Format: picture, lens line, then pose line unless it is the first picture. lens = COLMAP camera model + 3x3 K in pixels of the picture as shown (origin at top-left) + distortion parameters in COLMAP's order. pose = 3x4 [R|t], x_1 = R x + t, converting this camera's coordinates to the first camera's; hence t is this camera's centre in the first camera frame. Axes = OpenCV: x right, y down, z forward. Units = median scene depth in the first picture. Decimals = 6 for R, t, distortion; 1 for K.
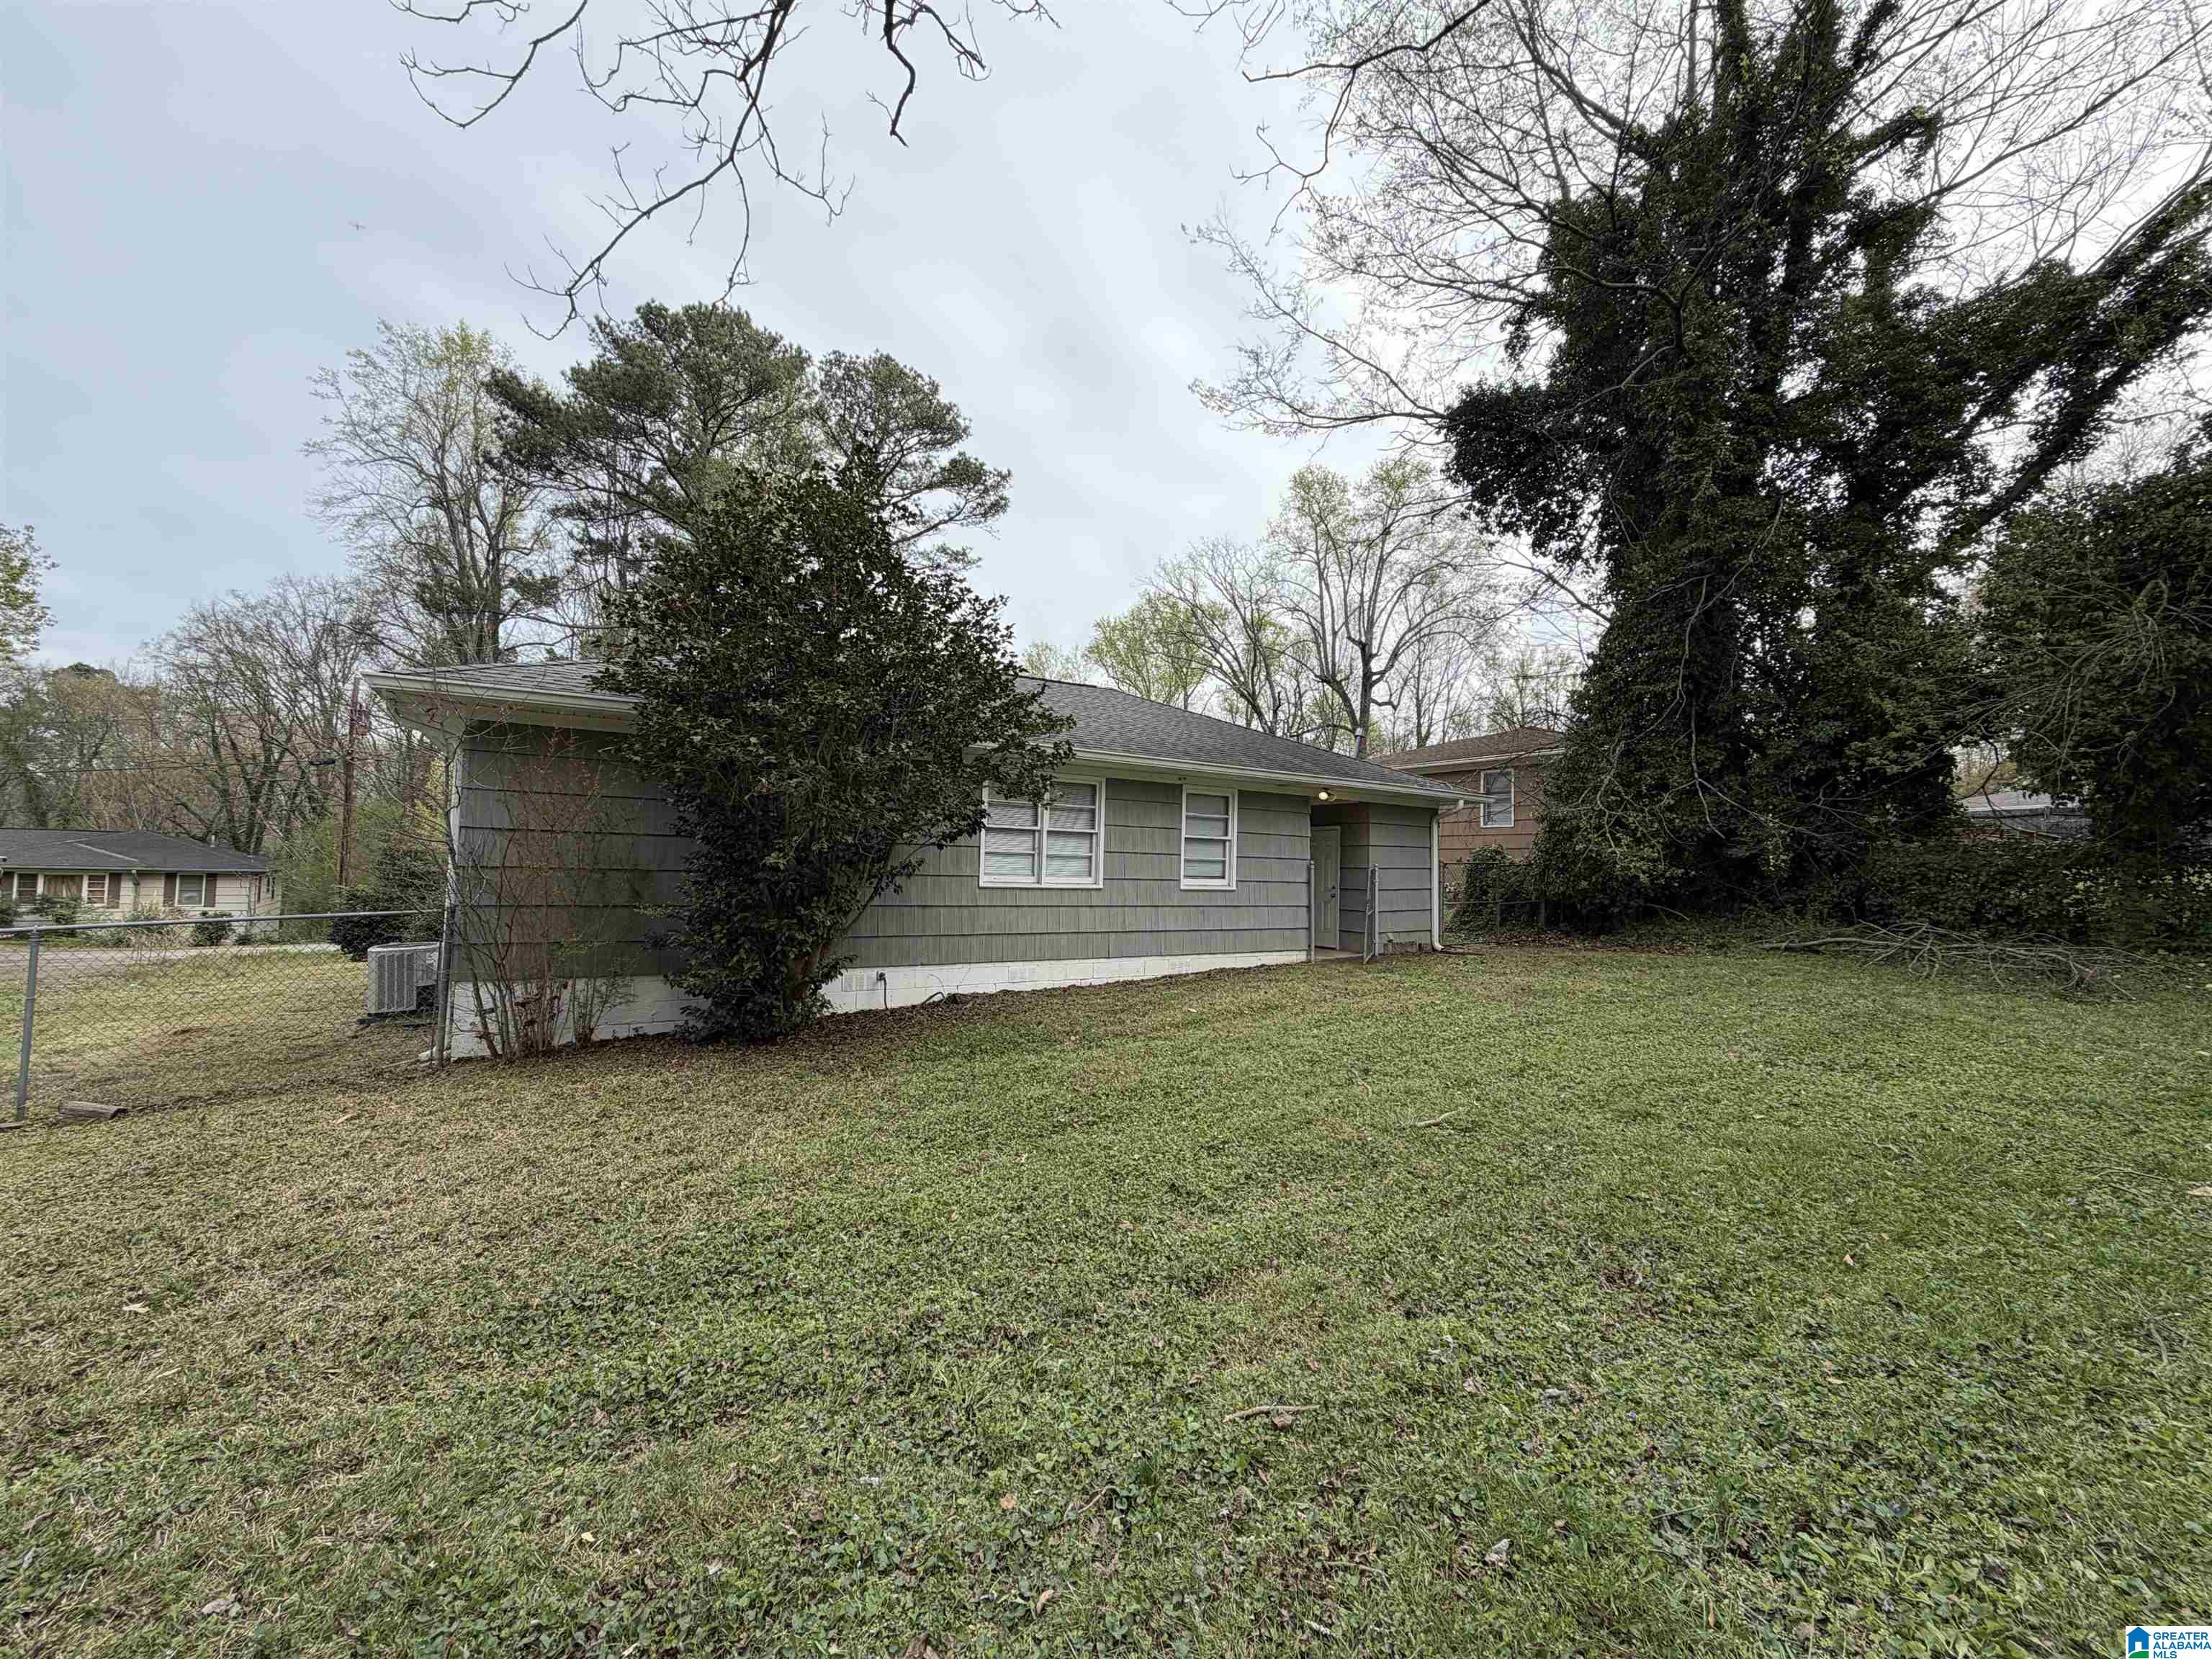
lens RADIAL K [[877.2, 0, 1106.2], [0, 877.2, 827.1], [0, 0, 1]] dist [-0.001626, 0.000362]
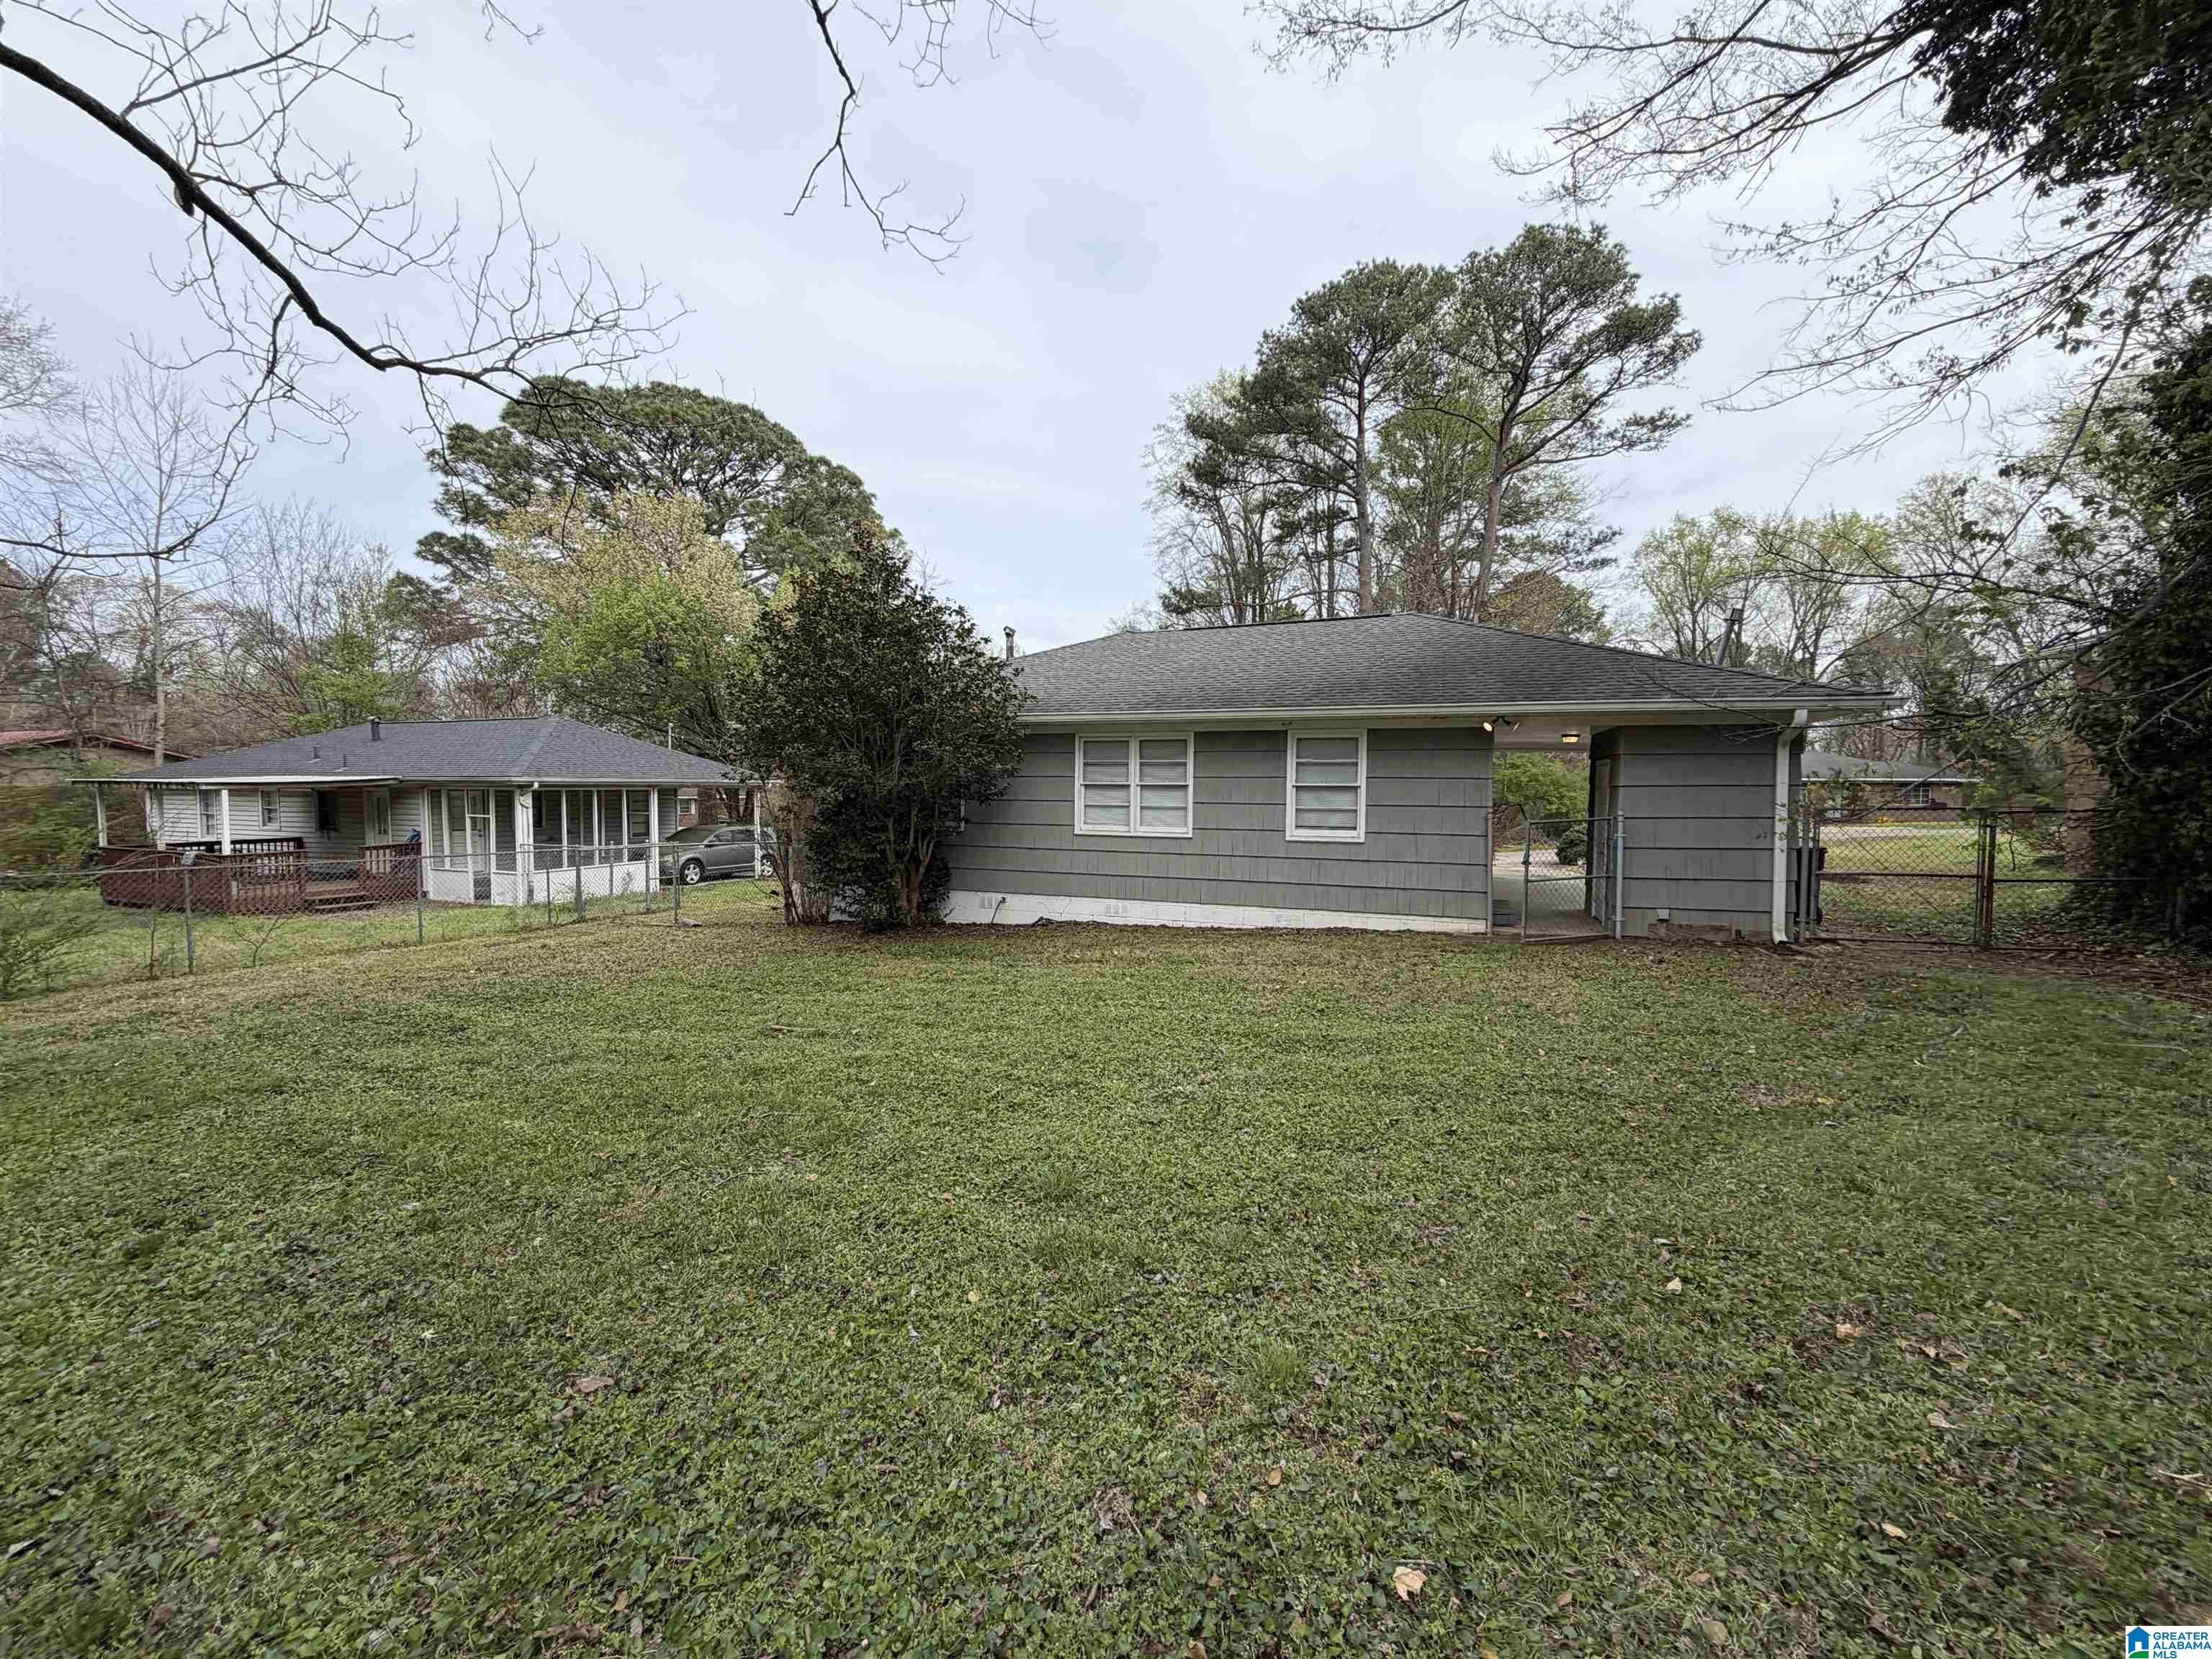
lens RADIAL K [[877.2, 0, 1106.2], [0, 877.2, 831.8], [0, 0, 1]] dist [-0.001626, 0.000362]
pose [[0.602147, 0.021265, -0.798102, 0.699904], [0.046242, 0.997038, 0.061453, -0.005805], [0.797045, -0.073909, 0.599380, 0.260159]]
